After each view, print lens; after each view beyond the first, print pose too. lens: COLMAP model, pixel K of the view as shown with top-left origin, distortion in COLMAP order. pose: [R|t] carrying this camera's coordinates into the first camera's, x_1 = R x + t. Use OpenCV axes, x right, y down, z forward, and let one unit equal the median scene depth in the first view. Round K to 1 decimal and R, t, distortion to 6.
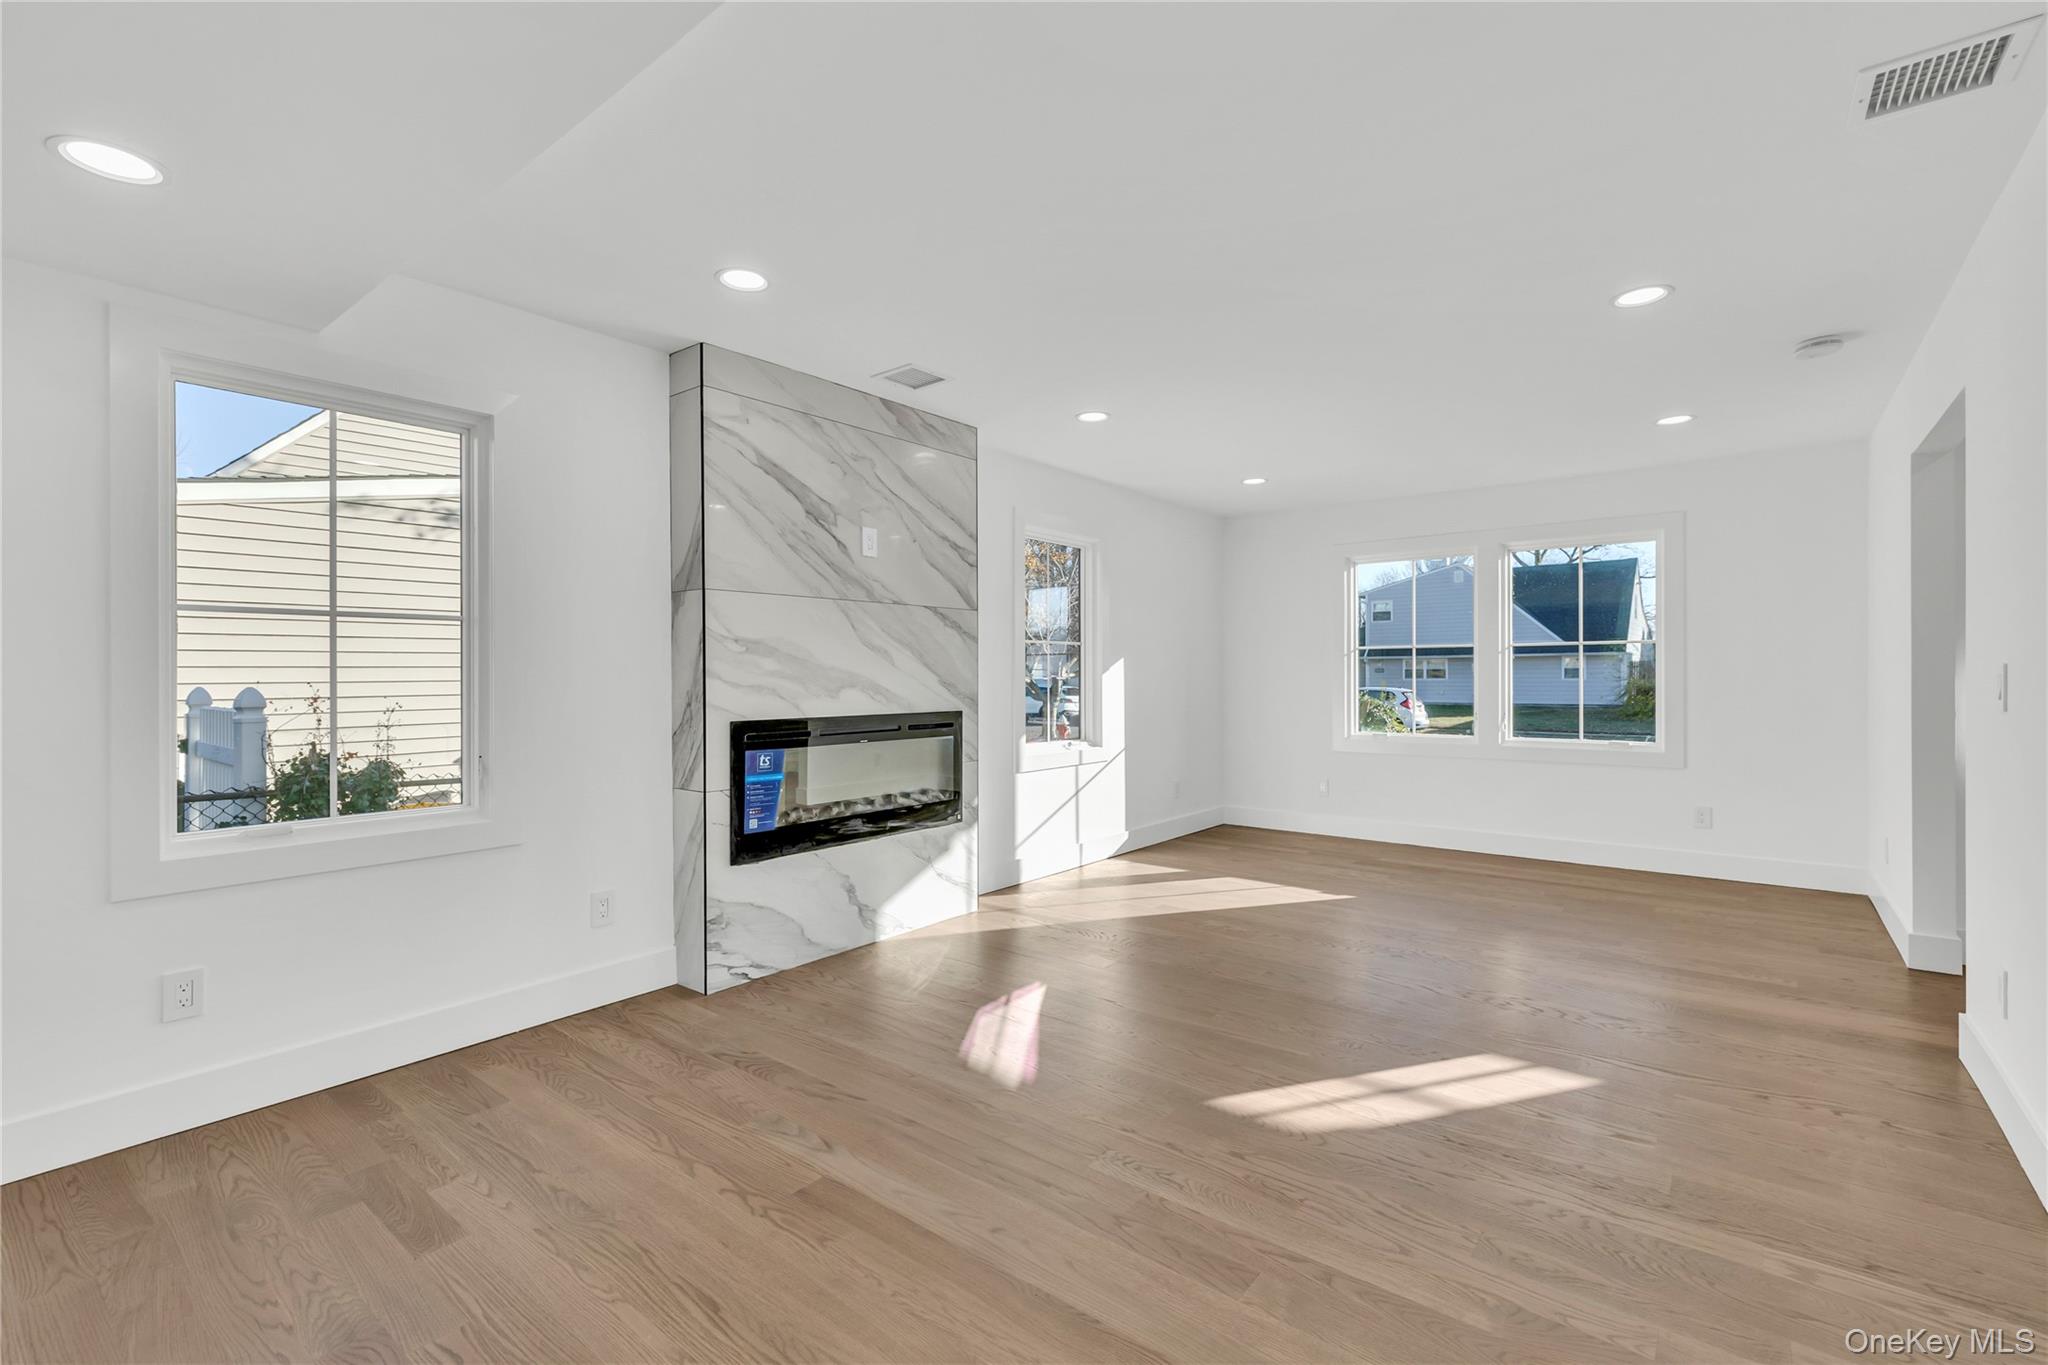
lens RADIAL K [[897.0, 0, 1015.4], [0, 897.0, 682.9], [0, 0, 1]] dist [-0.003277, -0.000093]
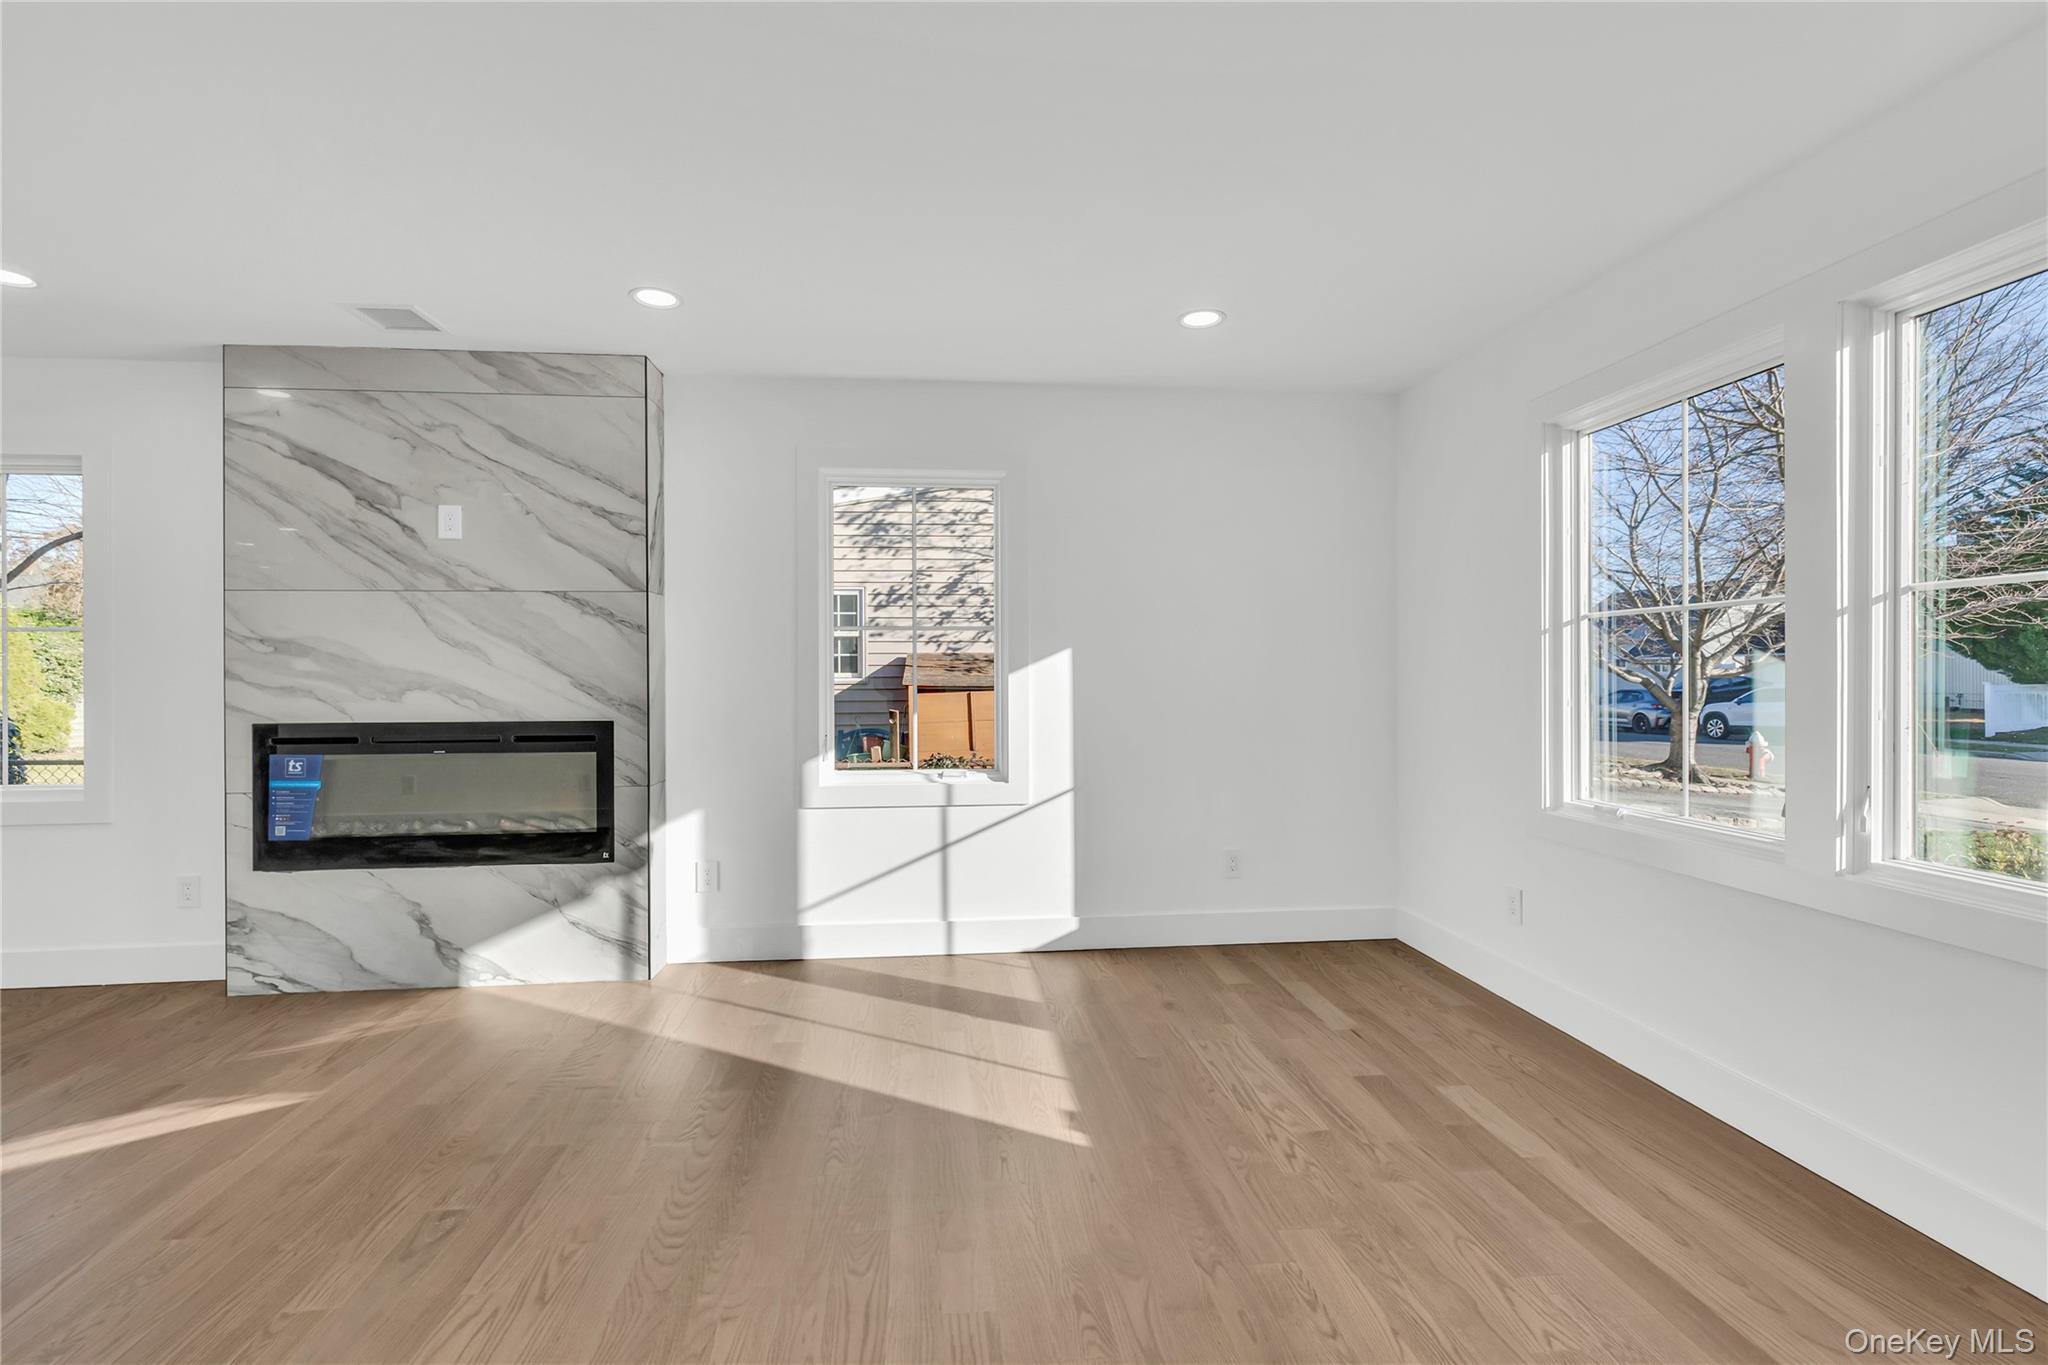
lens RADIAL K [[897.0, 0, 1015.4], [0, 897.0, 682.9], [0, 0, 1]] dist [-0.003277, -0.000093]
pose [[0.706376, 0.004105, -0.707825, 0.847994], [-0.004750, 0.999988, 0.001059, -0.005605], [0.707821, 0.002614, 0.706387, 0.791565]]
